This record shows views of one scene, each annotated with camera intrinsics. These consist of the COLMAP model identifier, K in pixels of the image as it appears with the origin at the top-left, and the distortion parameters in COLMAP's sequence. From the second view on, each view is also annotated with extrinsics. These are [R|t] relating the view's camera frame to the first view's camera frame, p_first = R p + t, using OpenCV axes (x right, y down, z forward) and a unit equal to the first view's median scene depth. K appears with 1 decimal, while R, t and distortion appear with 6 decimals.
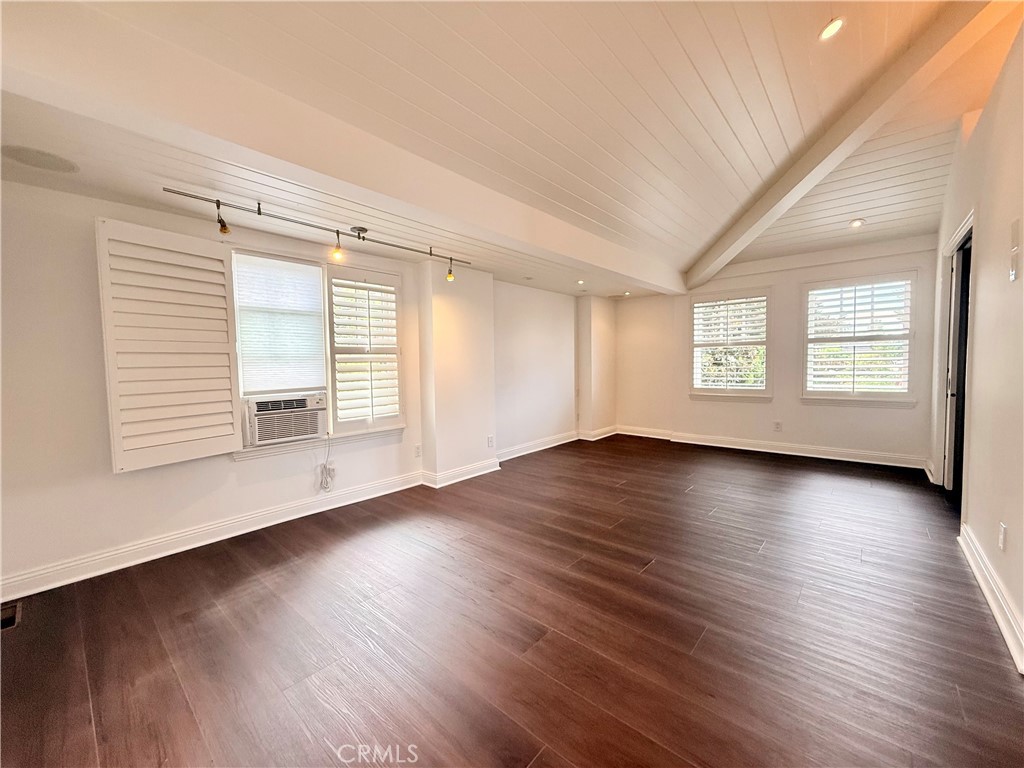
lens RADIAL K [[411.1, 0, 512.6], [0, 411.1, 384.6], [0, 0, 1]] dist [-0.003018, 0.001994]
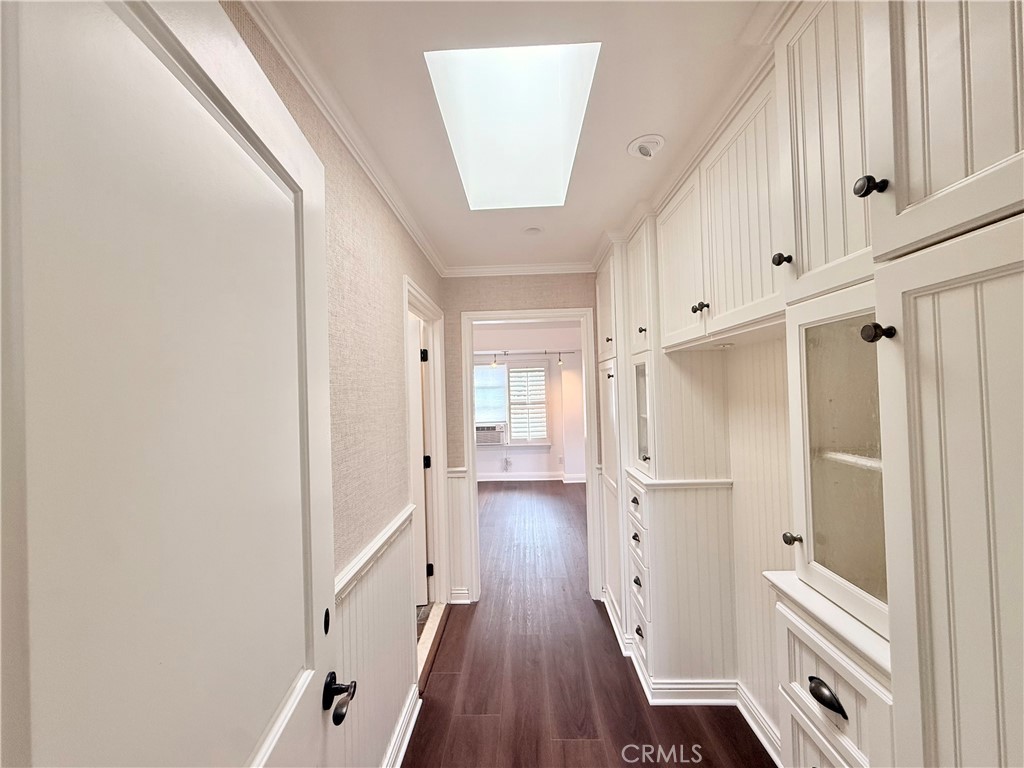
lens RADIAL K [[411.1, 0, 510.9], [0, 411.1, 383.1], [0, 0, 1]] dist [-0.003018, 0.001994]
pose [[0.631247, -0.015858, -0.775420, 1.169662], [-0.023134, 0.998961, -0.039263, -0.104959], [0.775237, 0.042723, 0.630224, -0.303945]]
